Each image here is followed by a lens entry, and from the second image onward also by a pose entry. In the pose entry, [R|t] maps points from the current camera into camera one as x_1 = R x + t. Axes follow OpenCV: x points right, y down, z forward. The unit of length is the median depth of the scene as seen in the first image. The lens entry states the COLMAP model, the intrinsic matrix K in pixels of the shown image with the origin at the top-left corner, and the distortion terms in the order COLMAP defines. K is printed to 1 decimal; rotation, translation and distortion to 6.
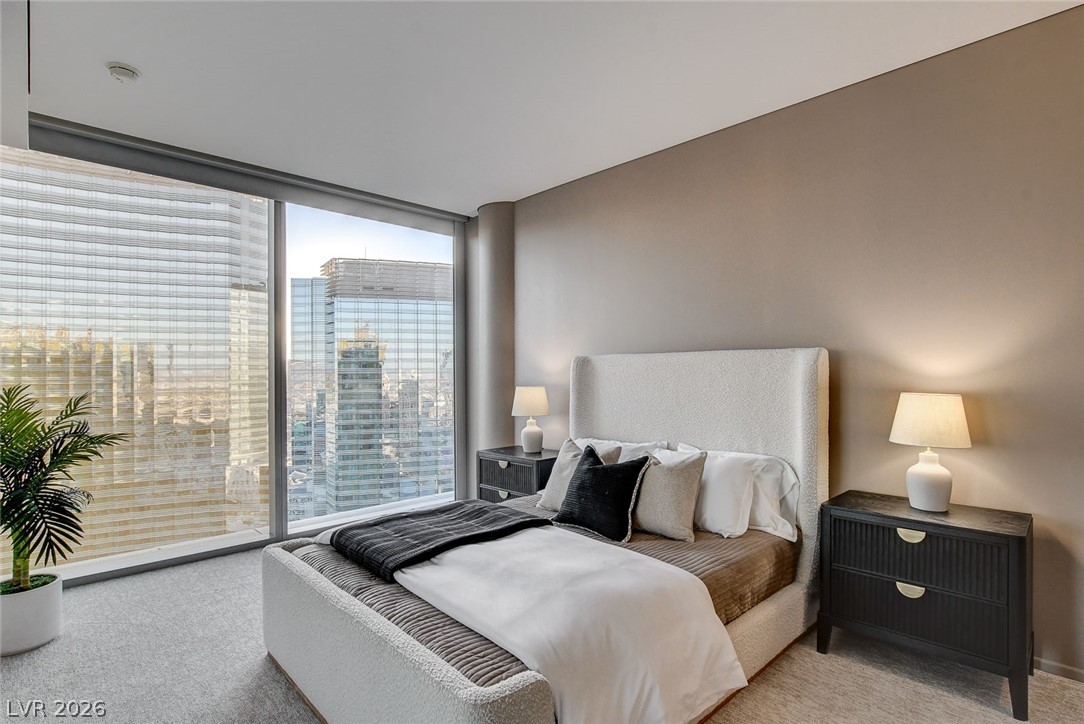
lens RADIAL K [[549.2, 0, 535.9], [0, 549.2, 371.0], [0, 0, 1]] dist [-0.014208, 0.000274]
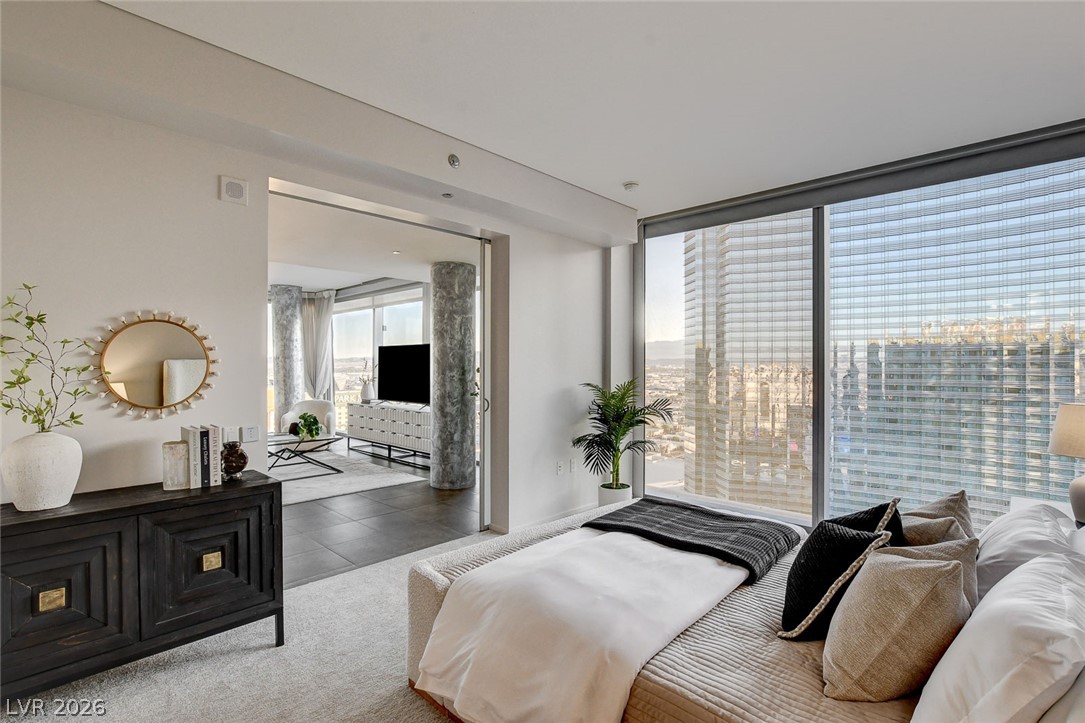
lens RADIAL K [[522.9, 0, 541.8], [0, 522.9, 371.0], [0, 0, 1]] dist [-0.010988, -0.000384]
pose [[0.021527, 0.014136, -0.999668, 0.739583], [0.004368, 0.999889, 0.014233, -0.020972], [0.999759, -0.004673, 0.021463, 0.648388]]
